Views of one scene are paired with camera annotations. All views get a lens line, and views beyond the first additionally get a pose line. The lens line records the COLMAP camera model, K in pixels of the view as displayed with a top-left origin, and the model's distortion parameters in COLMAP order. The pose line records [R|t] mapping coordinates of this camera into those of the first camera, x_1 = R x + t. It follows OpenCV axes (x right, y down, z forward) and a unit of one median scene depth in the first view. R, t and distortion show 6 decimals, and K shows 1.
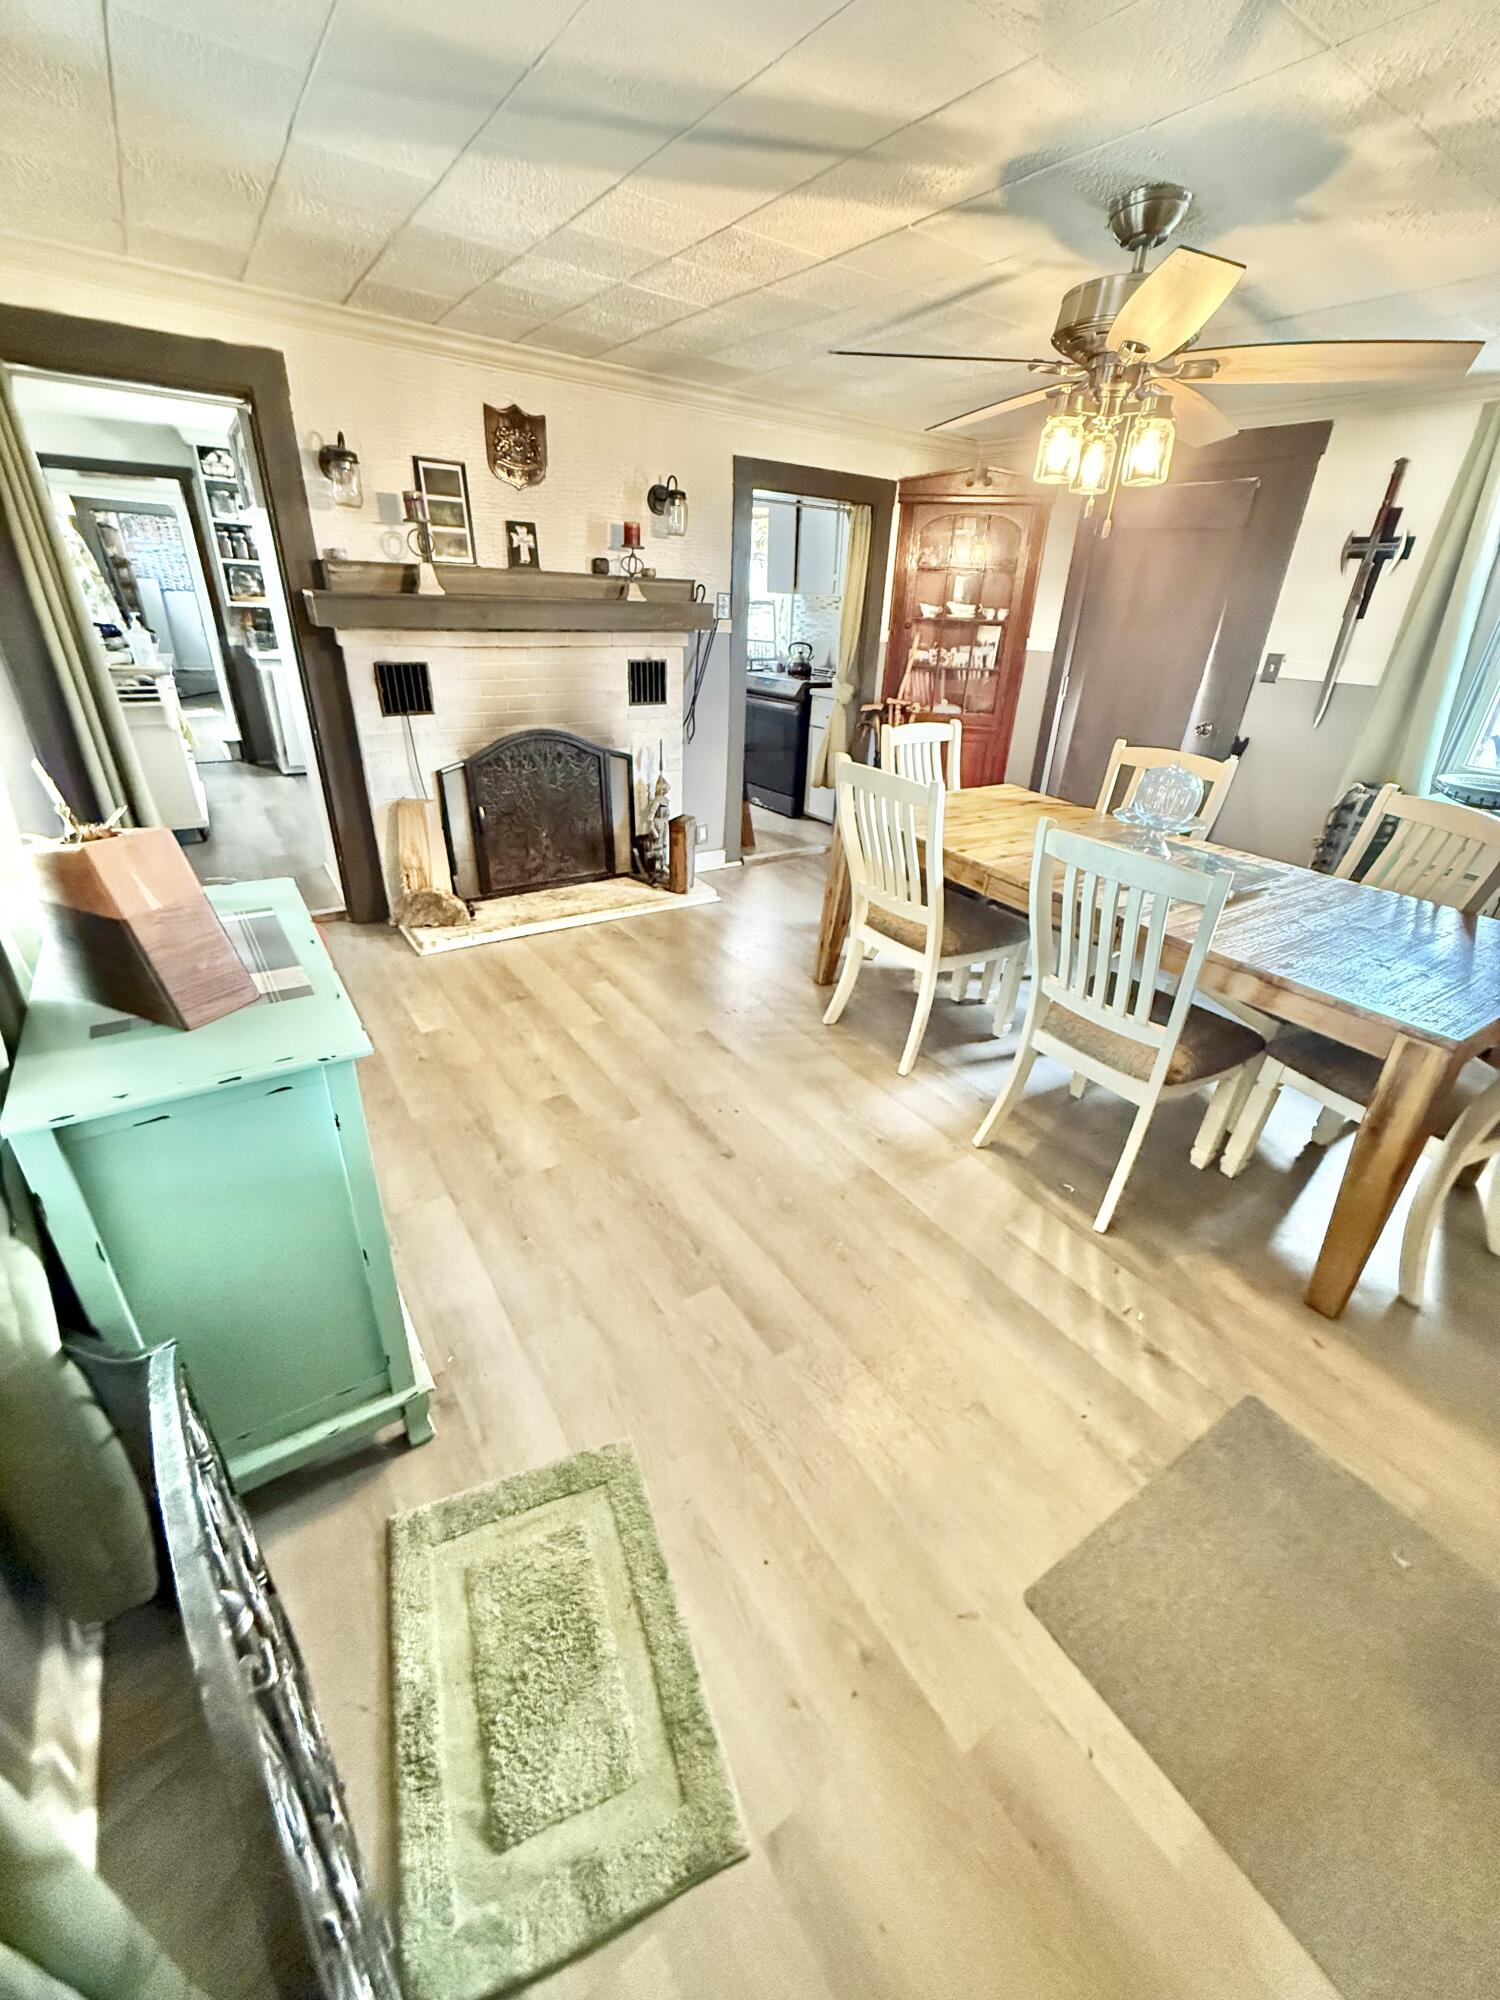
lens RADIAL K [[791.0, 0, 750.0], [0, 791.0, 1000.0], [0, 0, 1]] dist [-0.002430, -0.000137]
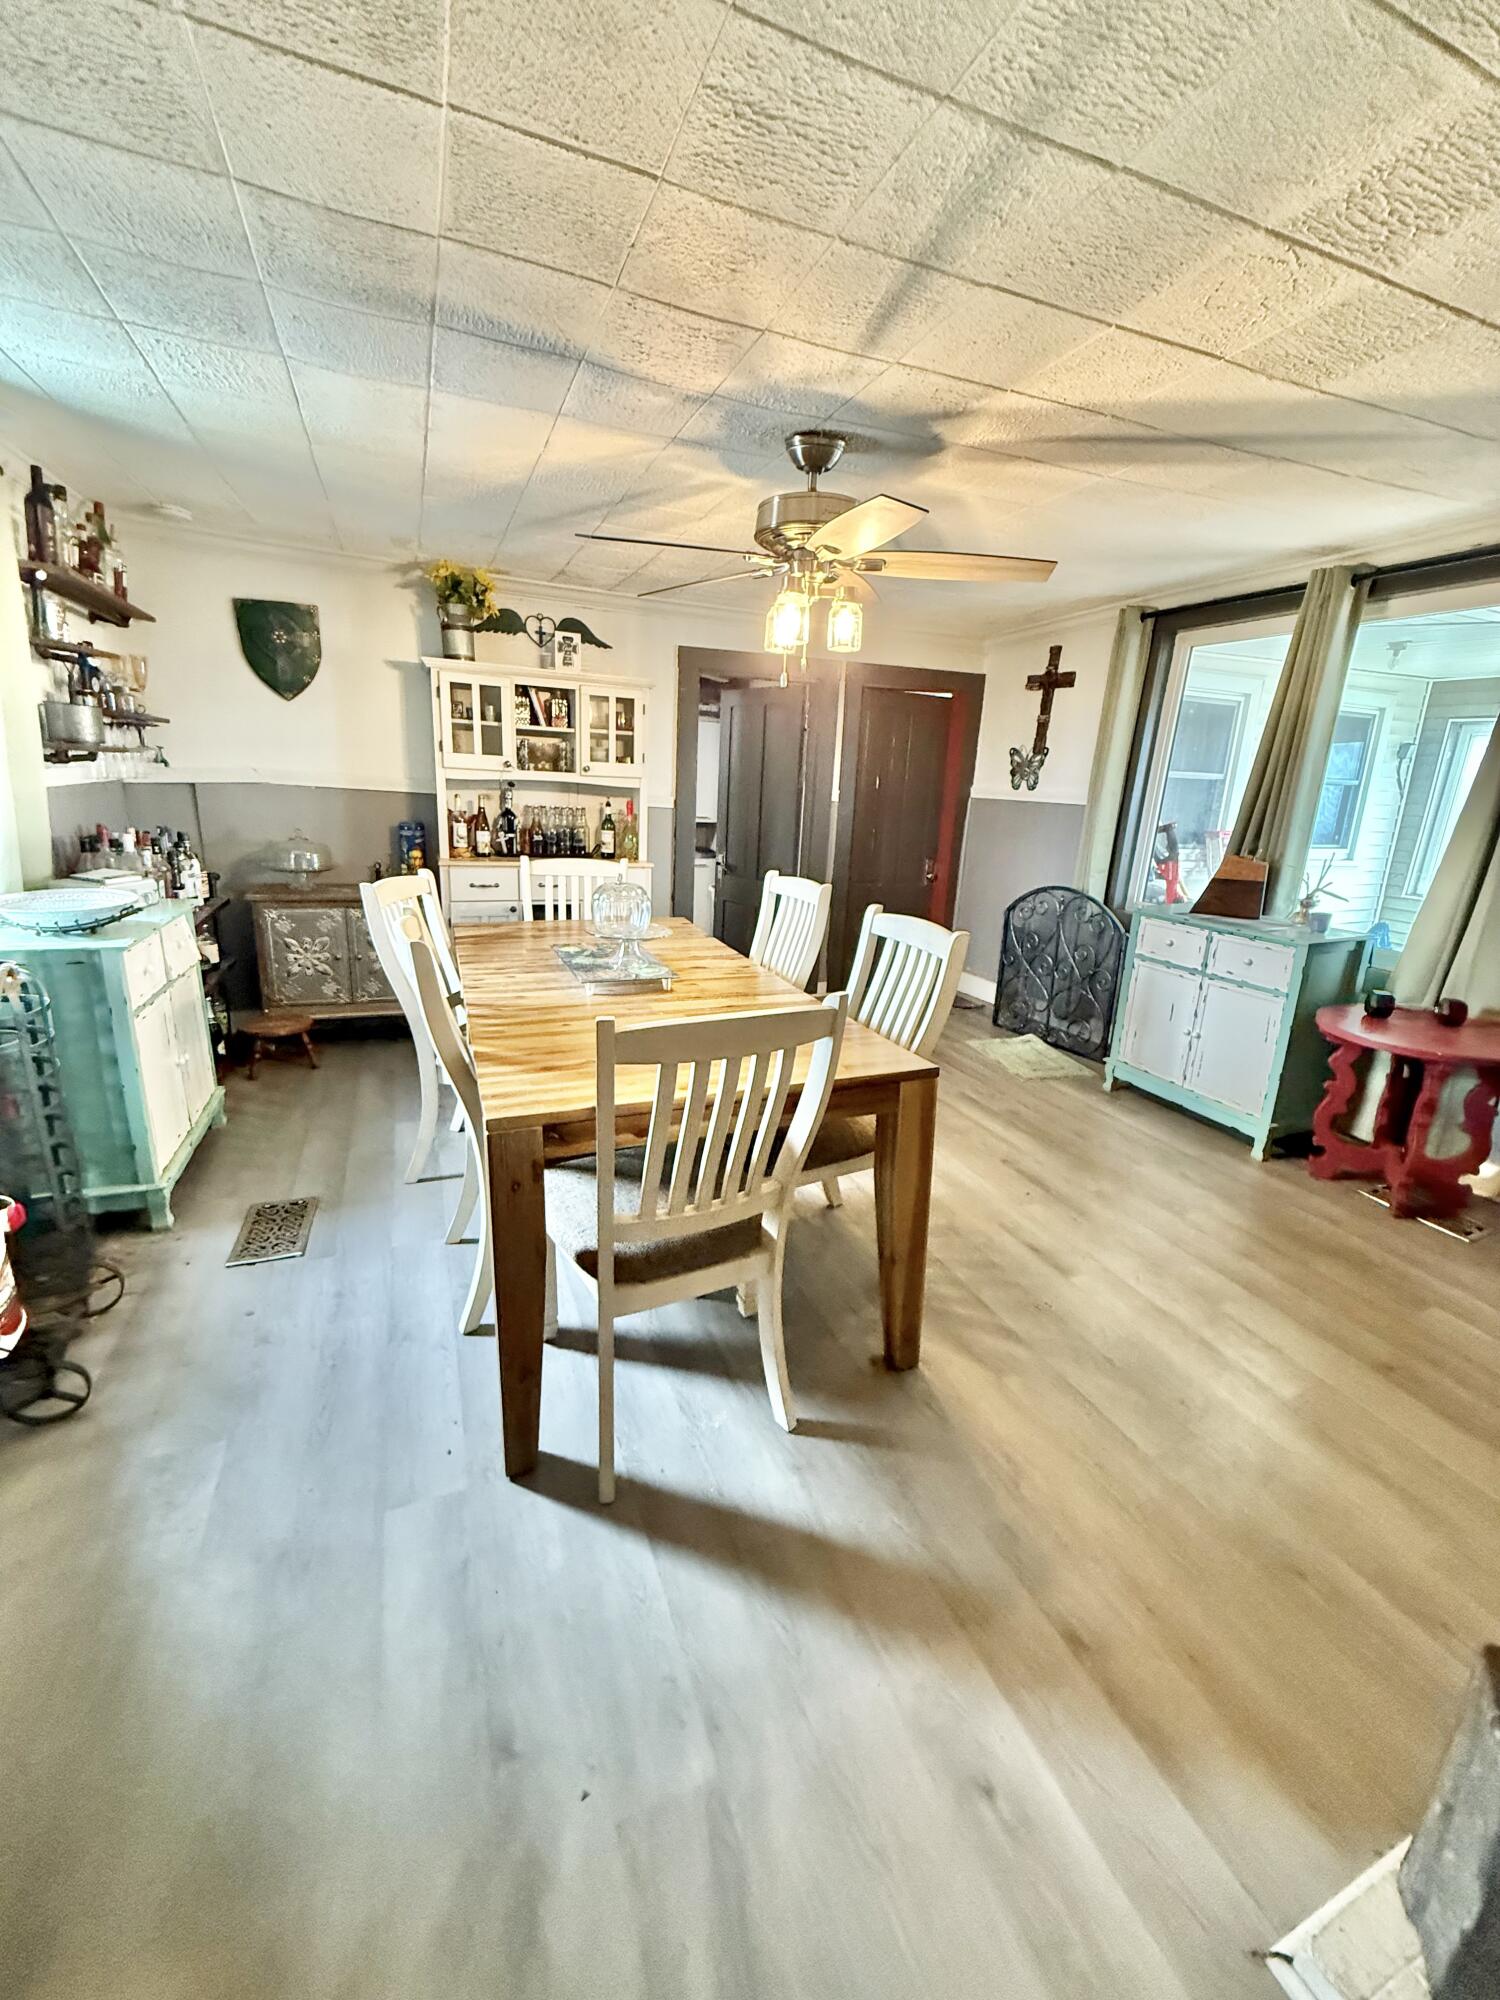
lens RADIAL K [[793.2, 0, 751.6], [0, 793.2, 998.8], [0, 0, 1]] dist [-0.000490, -0.000019]
pose [[-0.976429, -0.138335, 0.165681, 0.140989], [0.013391, 0.727306, 0.686182, -0.641326], [-0.215424, 0.672227, -0.708311, 1.307639]]
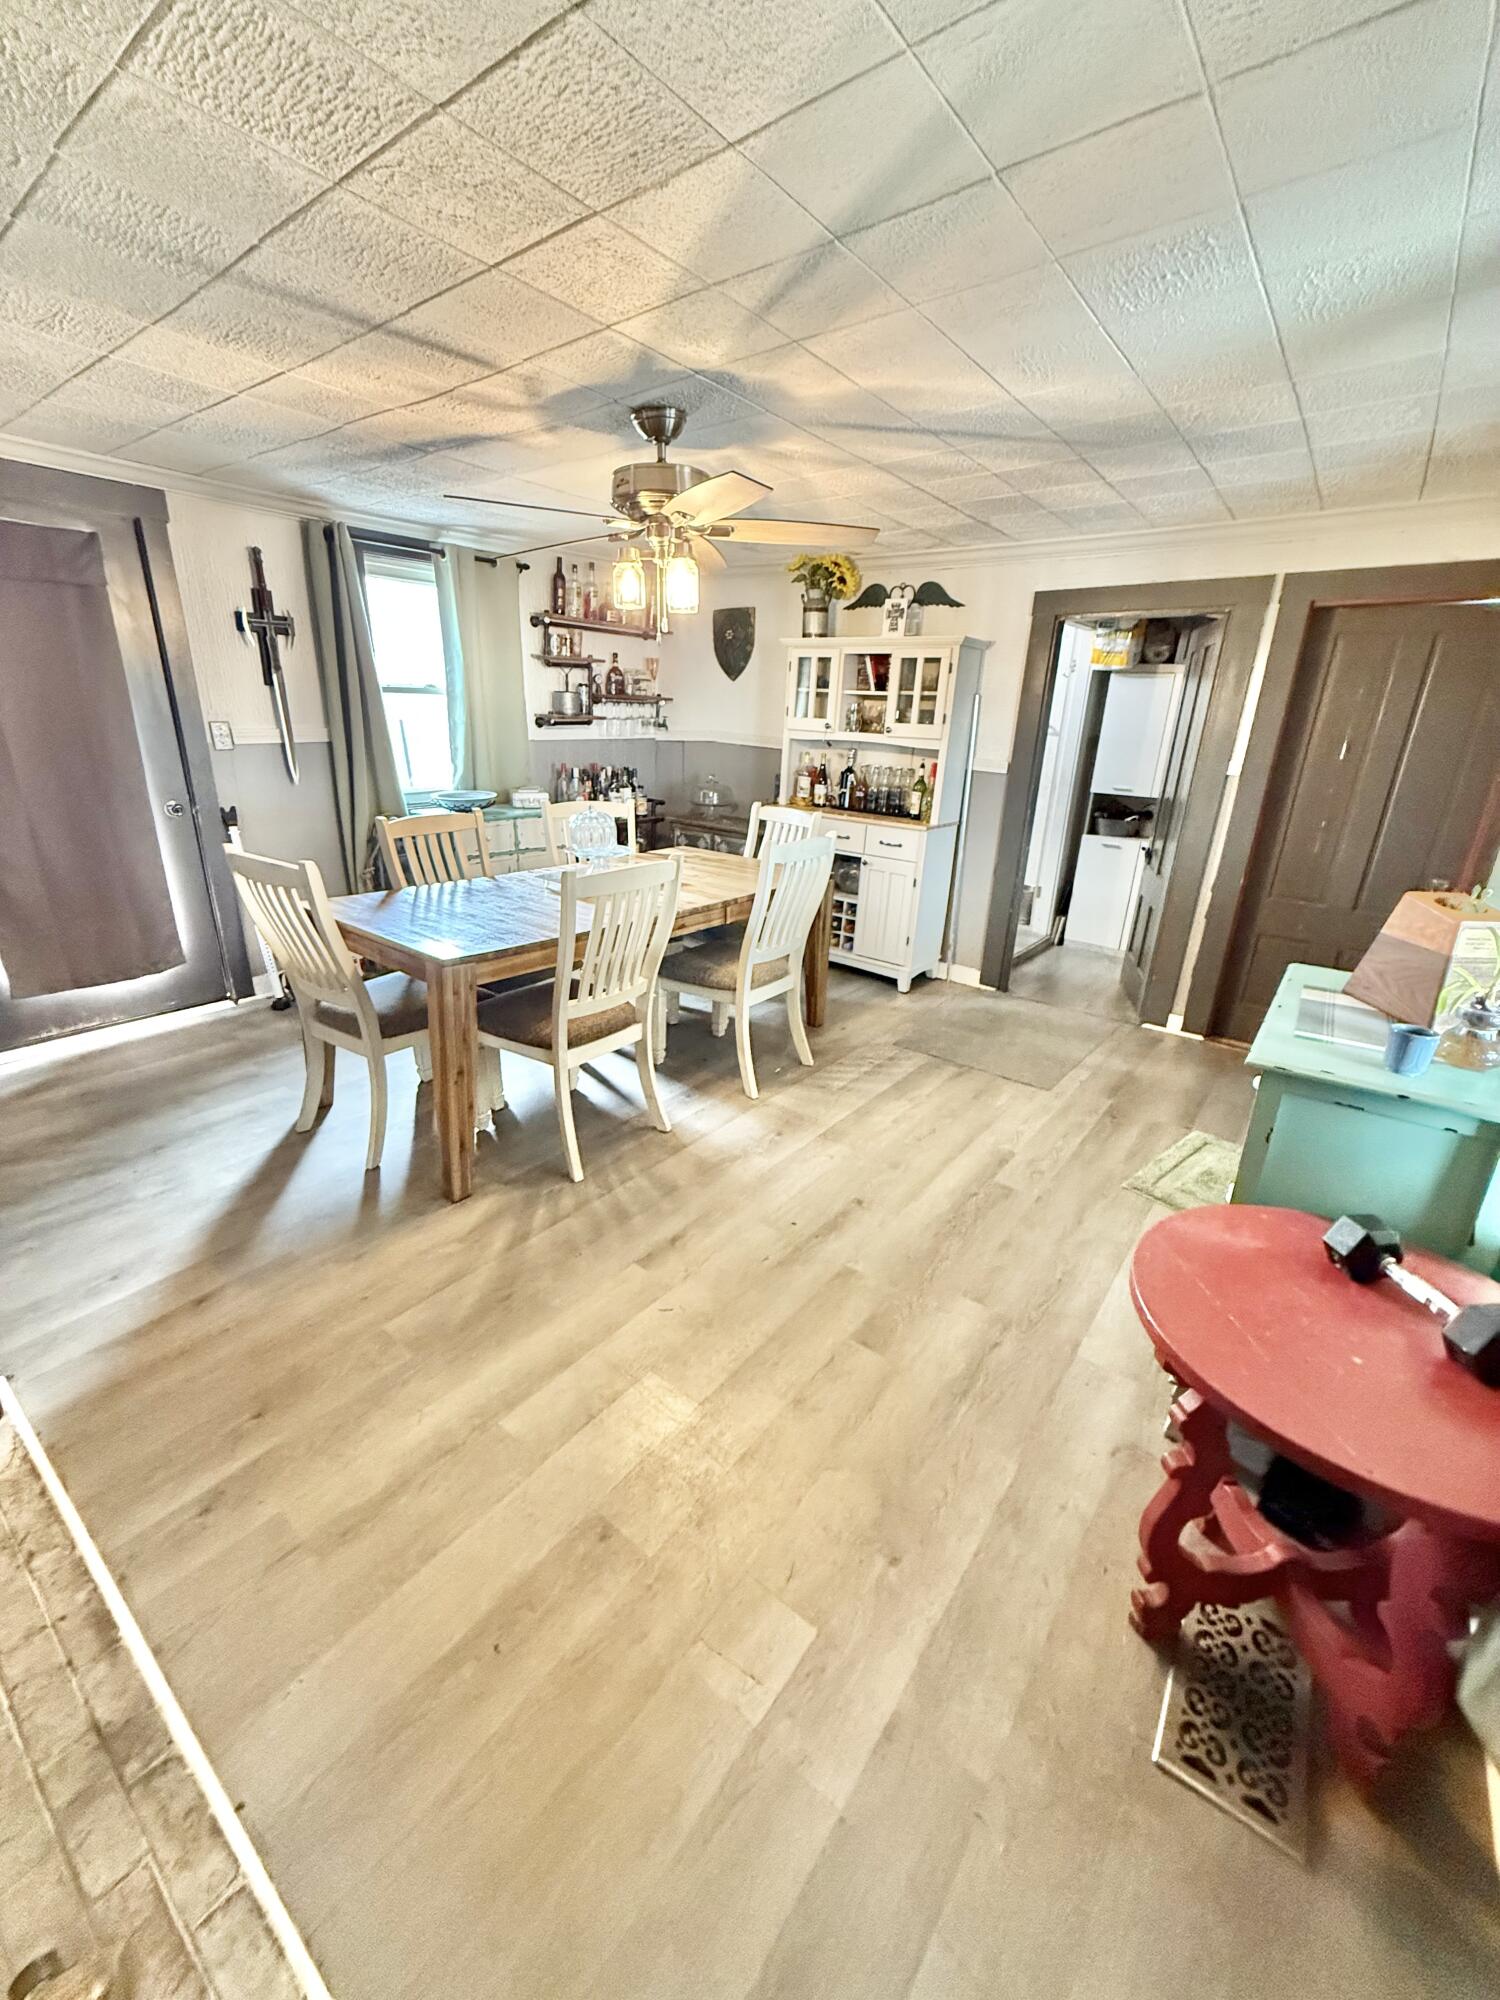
lens RADIAL K [[791.0, 0, 750.0], [0, 791.0, 1000.0], [0, 0, 1]] dist [-0.002430, -0.000137]
pose [[-0.310213, -0.378653, 0.872003, -0.581439], [0.397458, 0.781584, 0.480785, -0.422993], [-0.863594, 0.495730, -0.091959, 0.777716]]
